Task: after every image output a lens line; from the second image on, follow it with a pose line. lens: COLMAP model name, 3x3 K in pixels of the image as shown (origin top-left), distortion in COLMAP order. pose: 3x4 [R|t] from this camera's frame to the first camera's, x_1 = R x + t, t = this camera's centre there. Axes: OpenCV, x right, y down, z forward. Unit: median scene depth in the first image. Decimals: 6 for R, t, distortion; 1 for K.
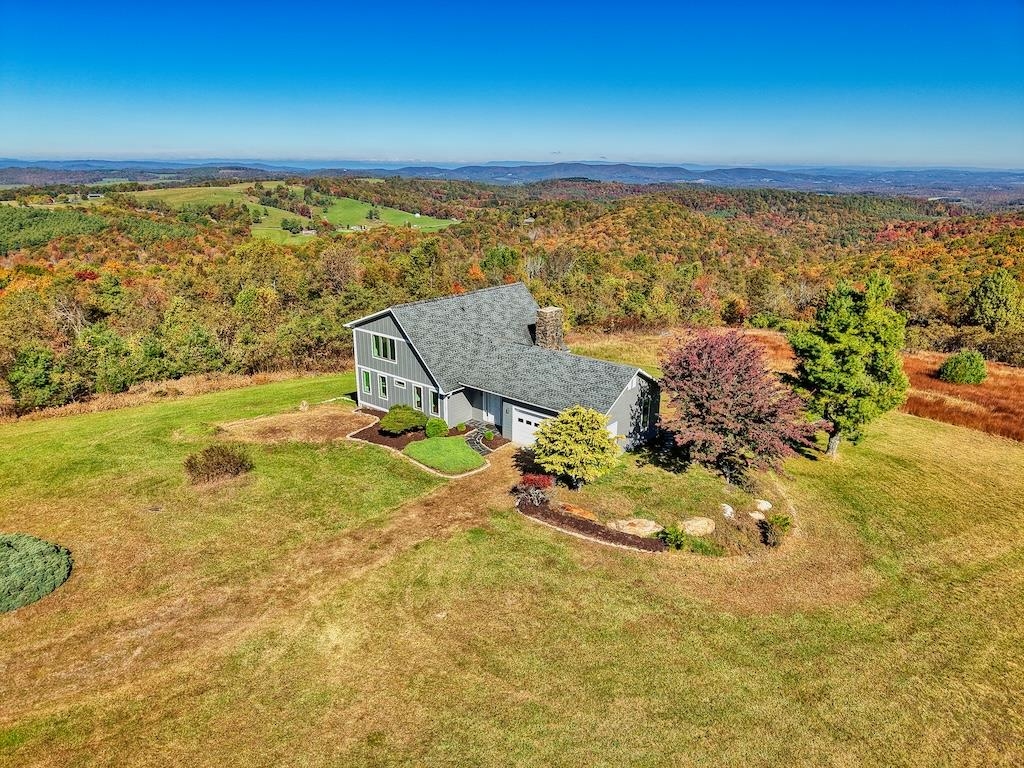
lens RADIAL K [[692.2, 0, 506.7], [0, 692.2, 398.2], [0, 0, 1]] dist [-0.001058, -0.000060]
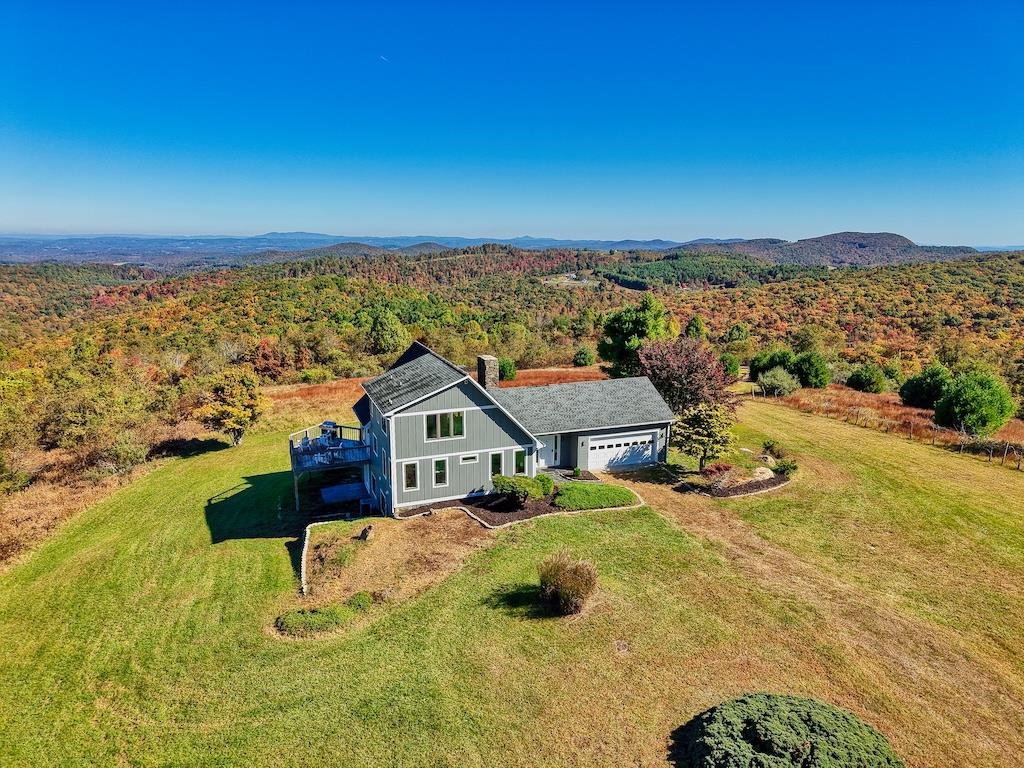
lens RADIAL K [[692.2, 0, 506.7], [0, 692.2, 398.2], [0, 0, 1]] dist [-0.001058, -0.000060]
pose [[0.483626, -0.207239, 0.850387, -0.865637], [0.283483, 0.956284, 0.071826, -0.145433], [-0.828096, 0.206333, 0.521232, 0.480471]]
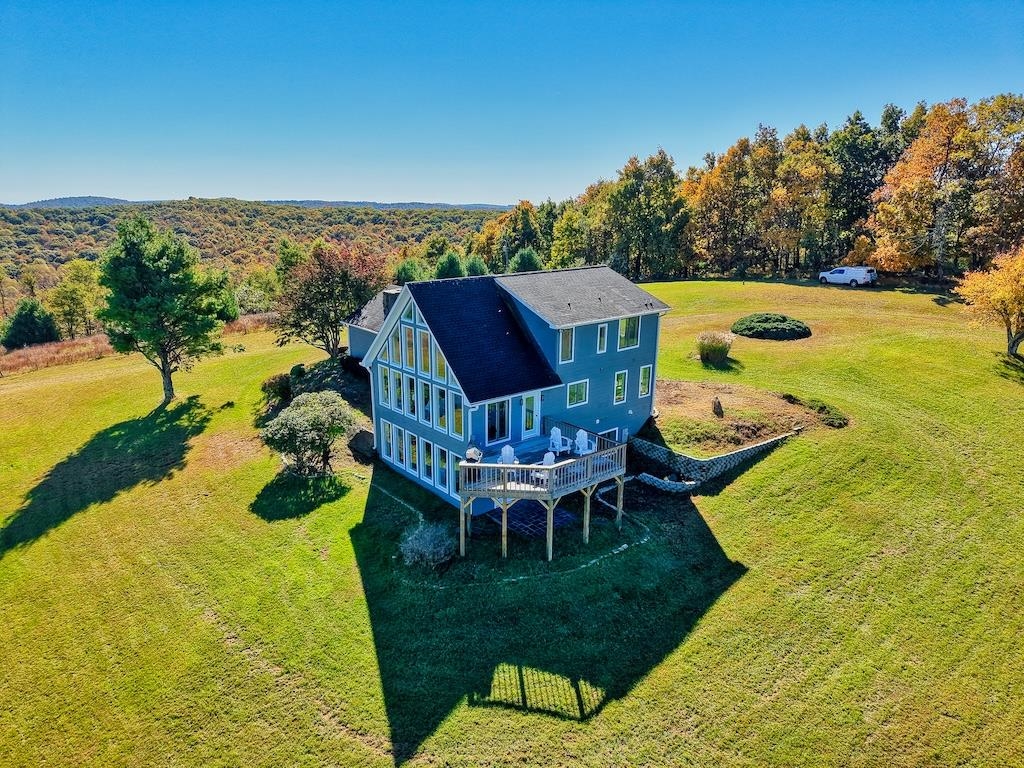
lens RADIAL K [[681.9, 0, 512.0], [0, 681.9, 384.0], [0, 0, 1]] dist [0.003749, 0.000158]
pose [[-0.989259, -0.053021, 0.136221, -0.189893], [0.031888, 0.831179, 0.555089, -0.467557], [-0.142656, 0.553471, -0.820561, 1.735261]]
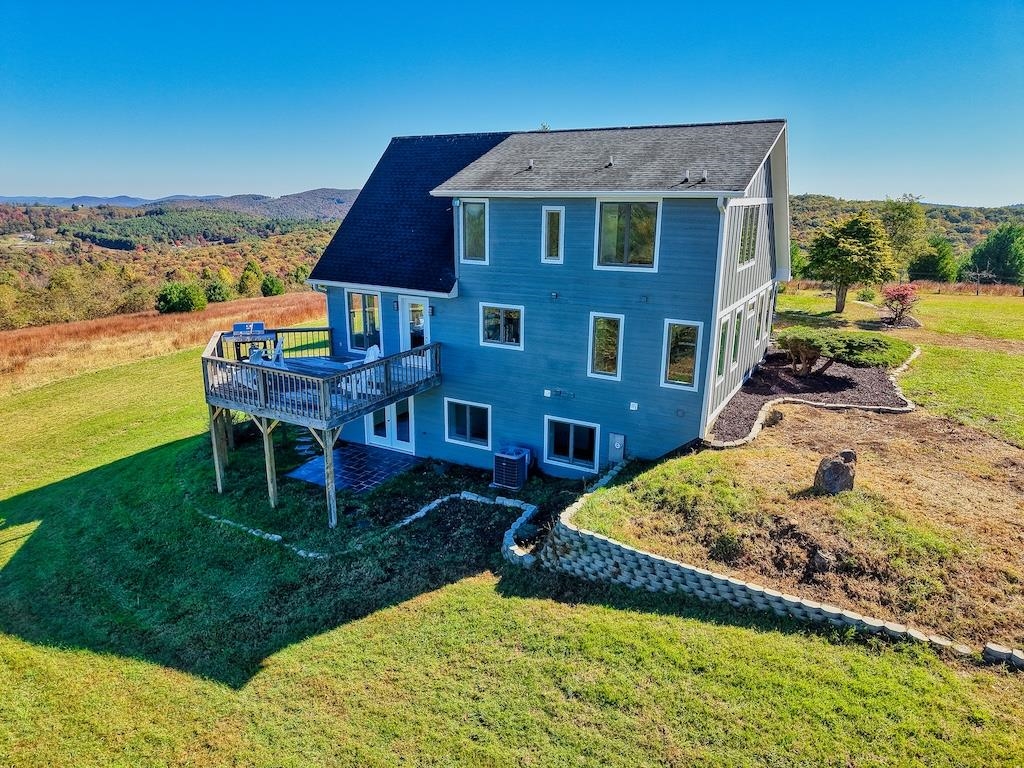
lens RADIAL K [[692.2, 0, 506.7], [0, 692.2, 398.2], [0, 0, 1]] dist [-0.001058, -0.000060]
pose [[-0.203569, -0.281560, 0.937701, -0.557744], [0.306799, 0.891173, 0.334193, -0.167208], [-0.929749, 0.355718, -0.095033, 1.208890]]
